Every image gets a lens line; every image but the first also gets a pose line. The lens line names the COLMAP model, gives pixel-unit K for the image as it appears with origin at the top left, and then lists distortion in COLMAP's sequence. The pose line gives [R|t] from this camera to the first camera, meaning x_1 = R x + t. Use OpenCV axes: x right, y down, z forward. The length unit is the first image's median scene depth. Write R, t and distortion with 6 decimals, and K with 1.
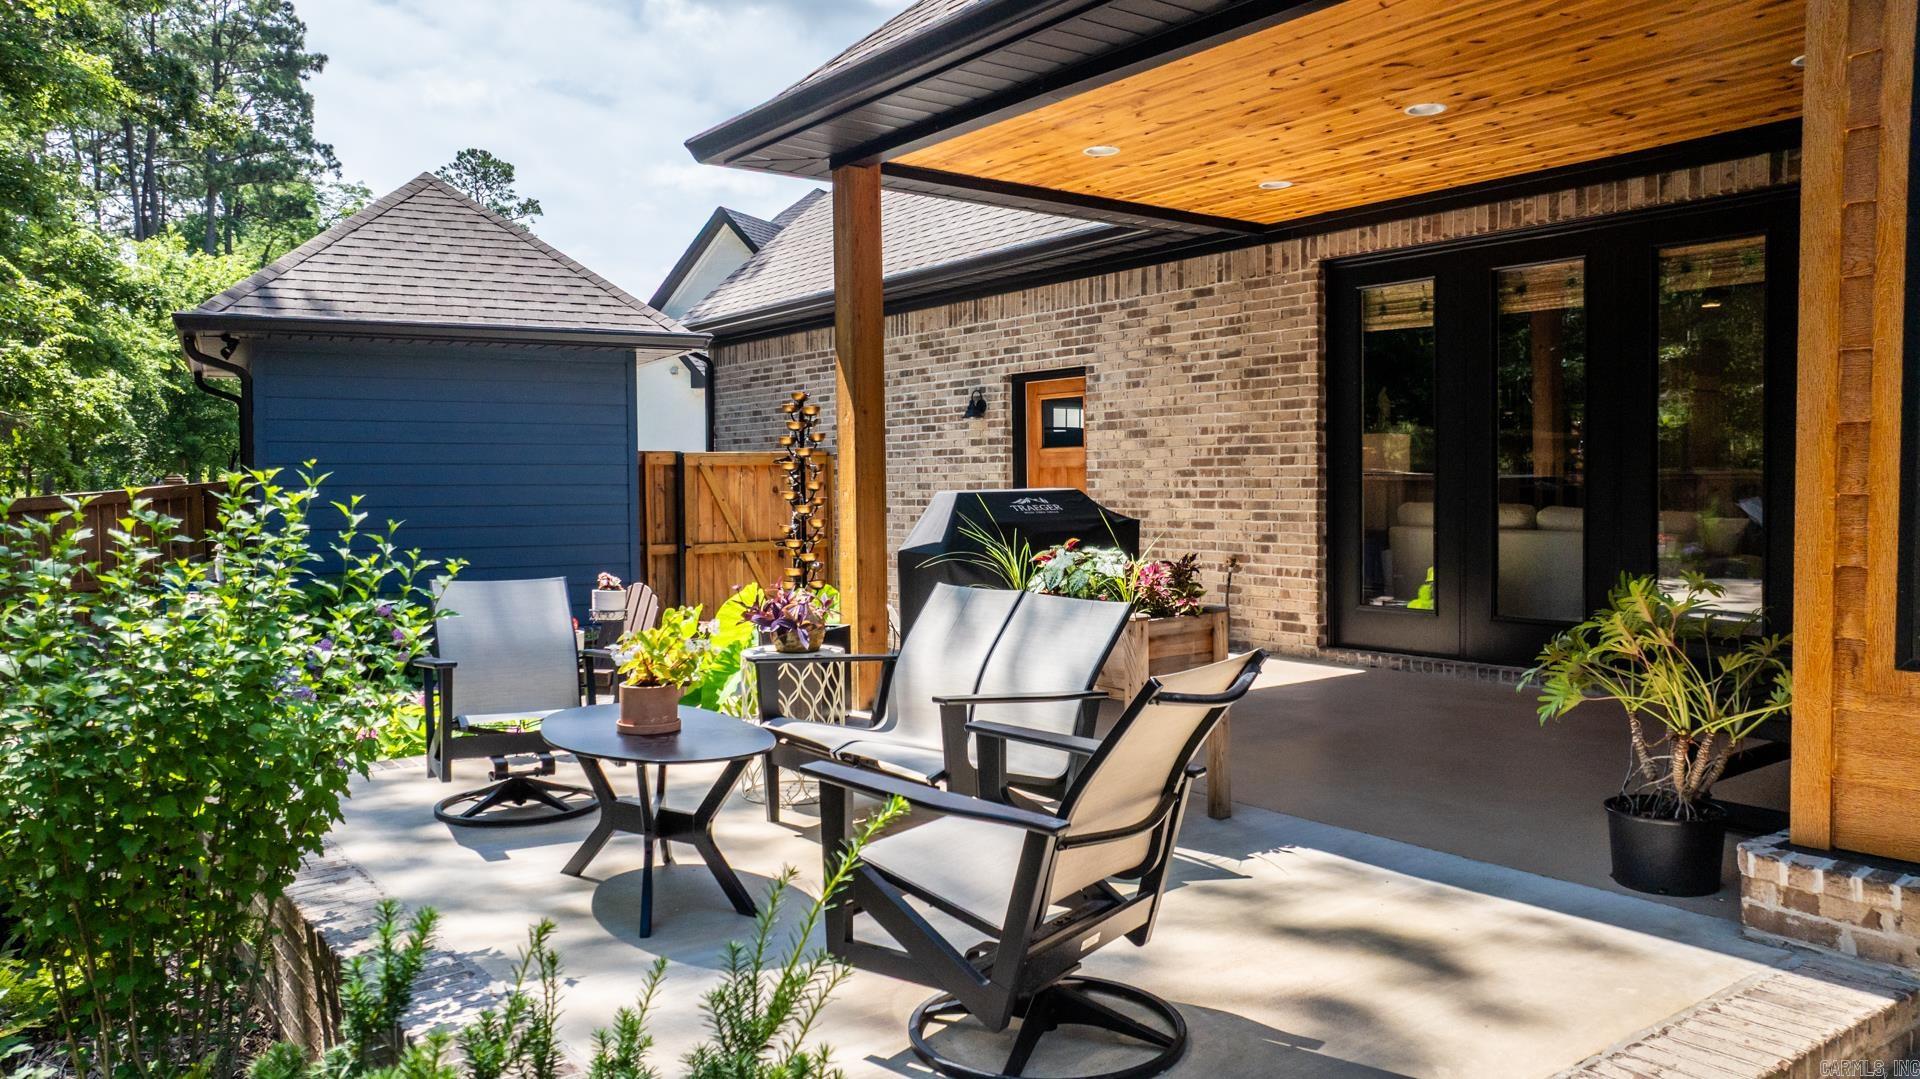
lens RADIAL K [[1373.9, 0, 958.0], [0, 1373.9, 535.9], [0, 0, 1]] dist [-0.028172, 0.014490]
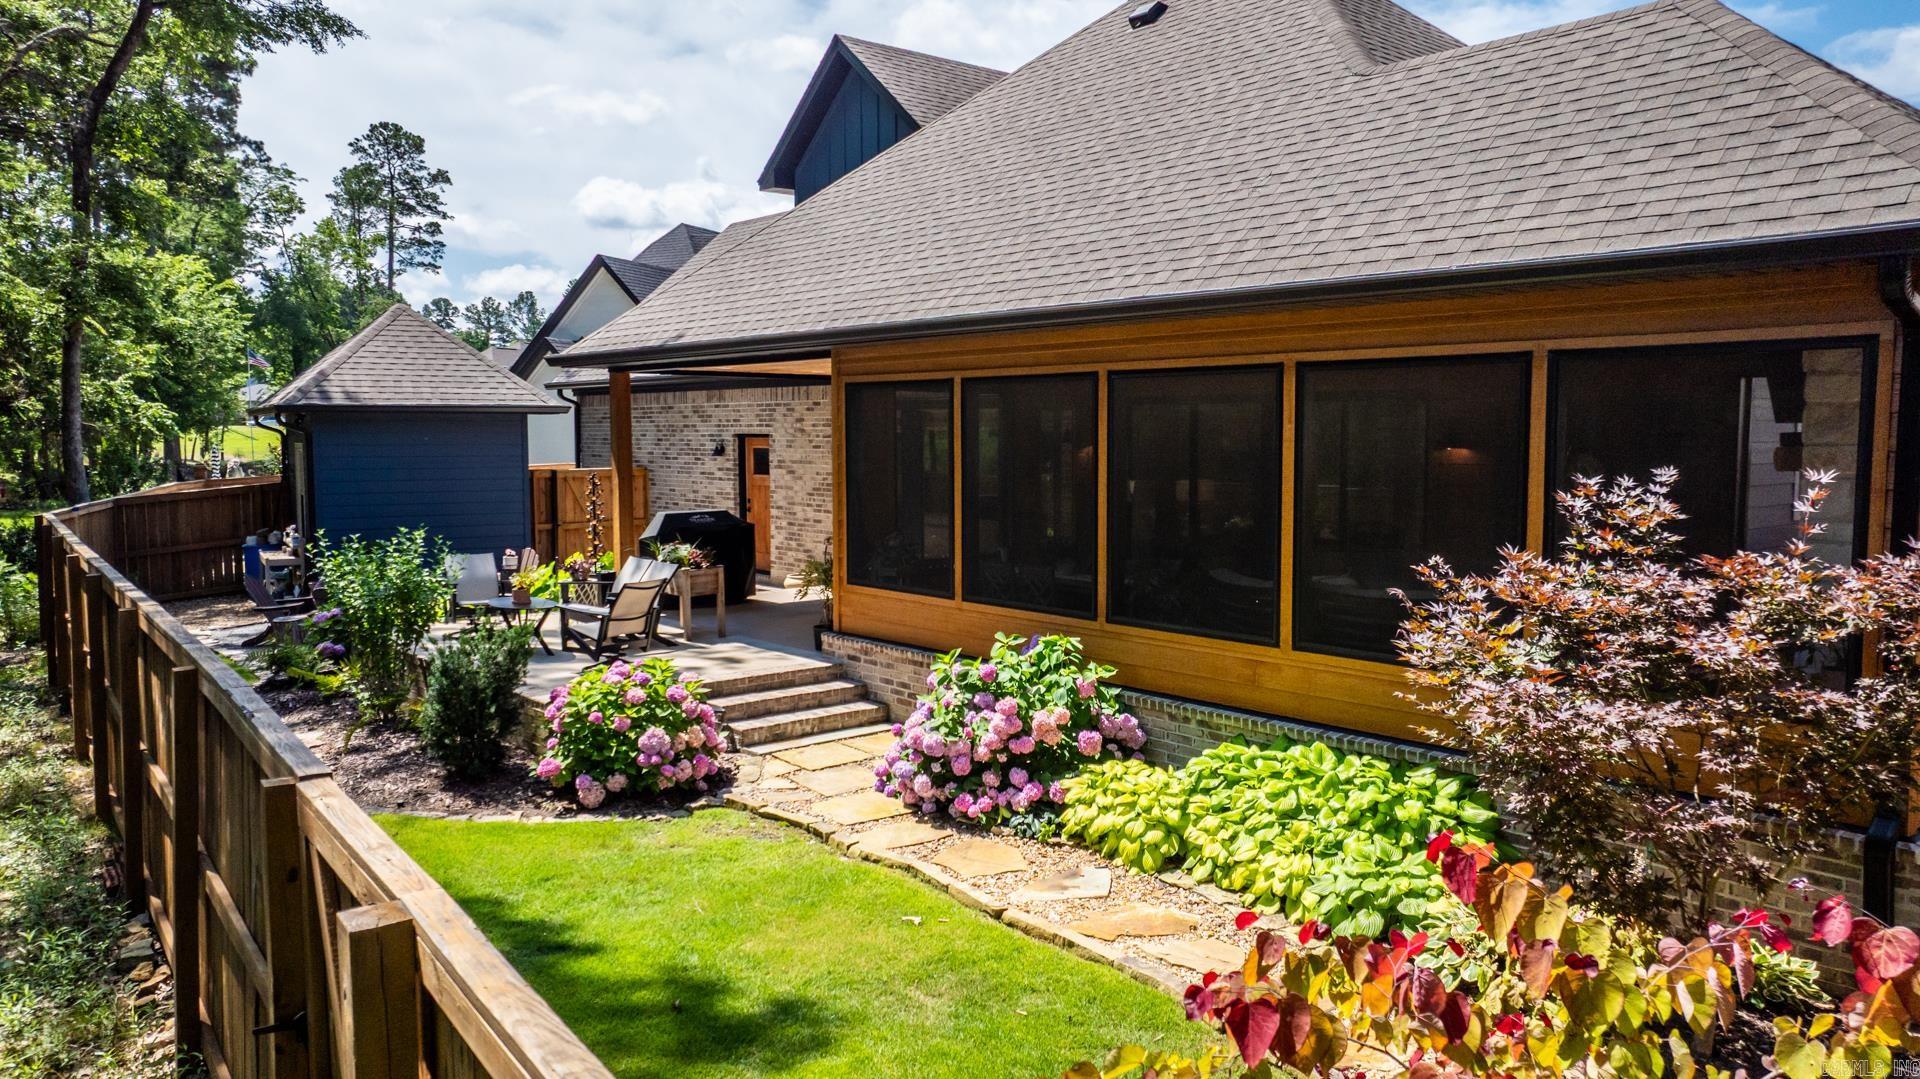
lens RADIAL K [[1373.9, 0, 966.3], [0, 1373.9, 538.5], [0, 0, 1]] dist [-0.028172, 0.014490]
pose [[0.997750, 0.004516, 0.066895, 0.253151], [-0.007304, 0.999112, 0.041494, -0.064475], [-0.066648, -0.041890, 0.996897, -0.958026]]
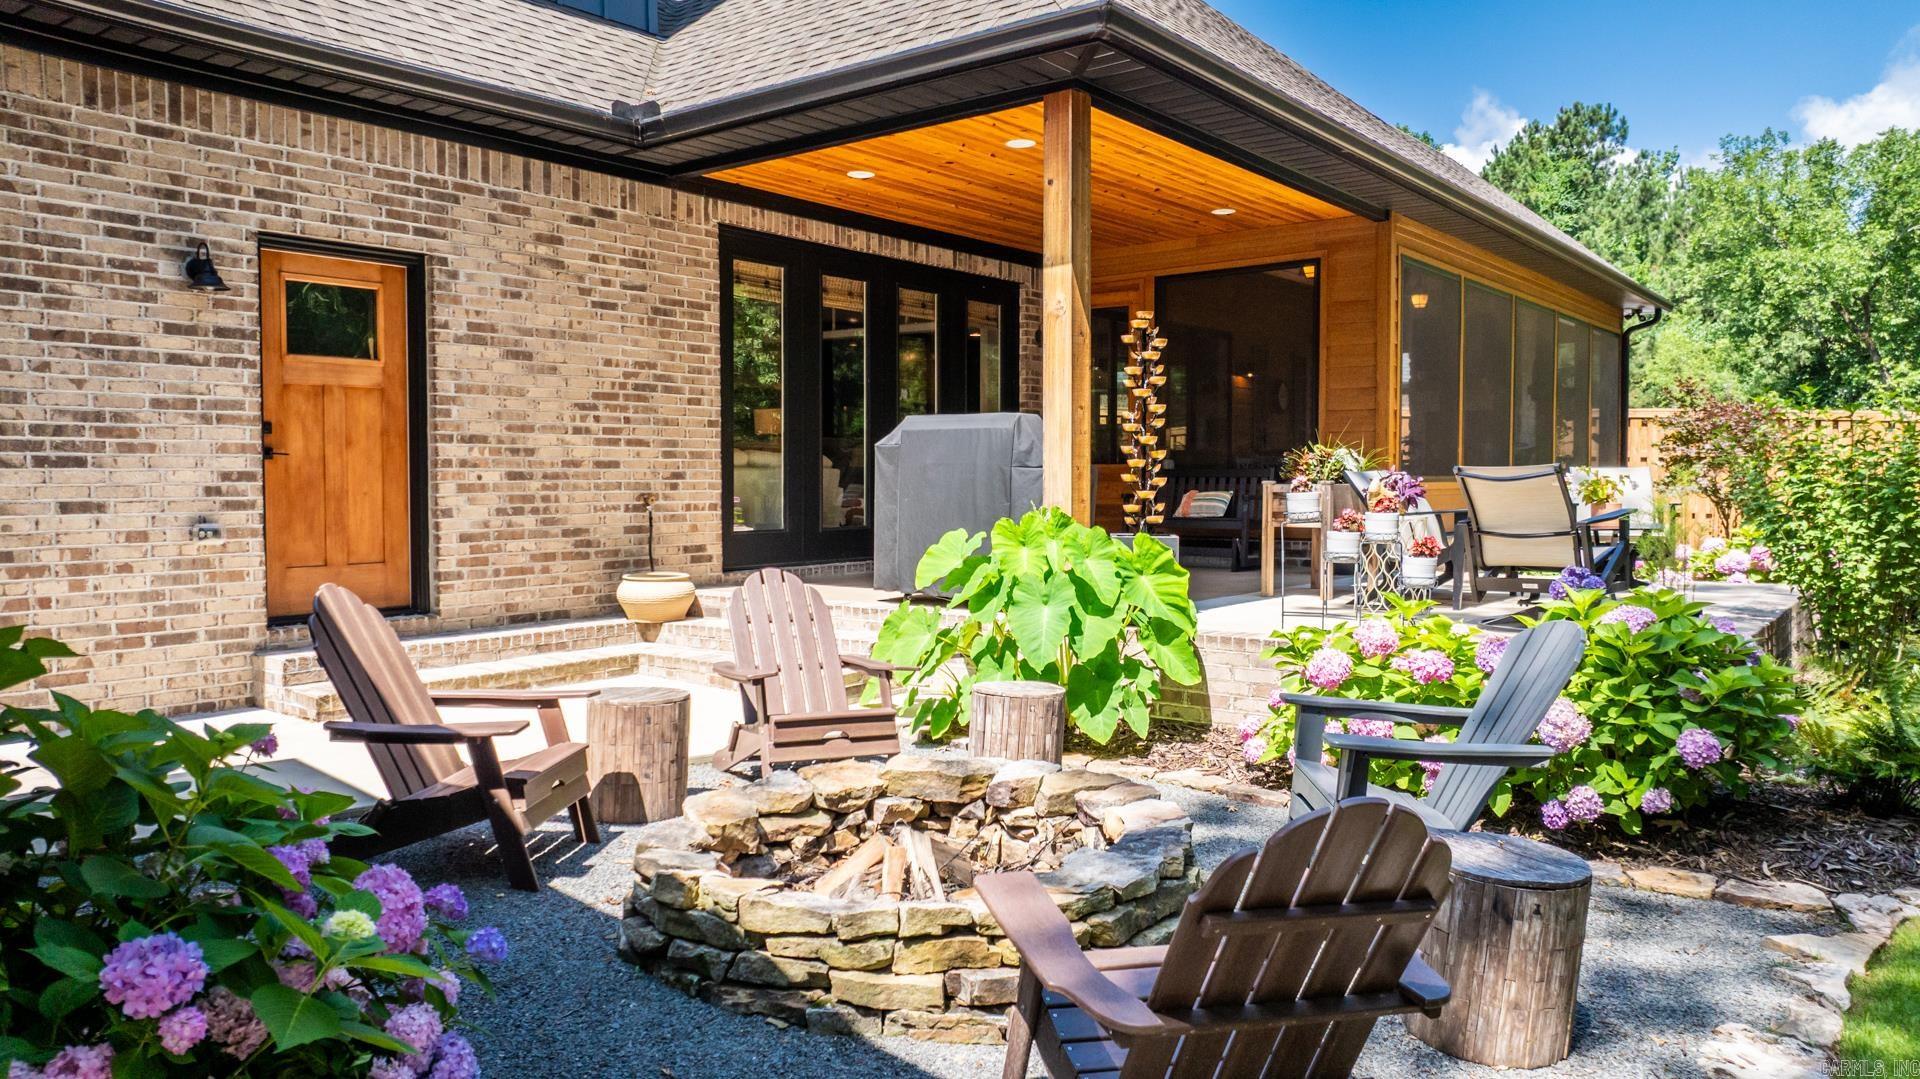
lens RADIAL K [[1373.9, 0, 961.9], [0, 1373.9, 539.9], [0, 0, 1]] dist [-0.028172, 0.014490]
pose [[-0.288358, -0.033514, 0.956936, -0.758855], [0.041231, 0.998026, 0.047377, 0.009101], [-0.956635, 0.053118, -0.286407, 1.008690]]
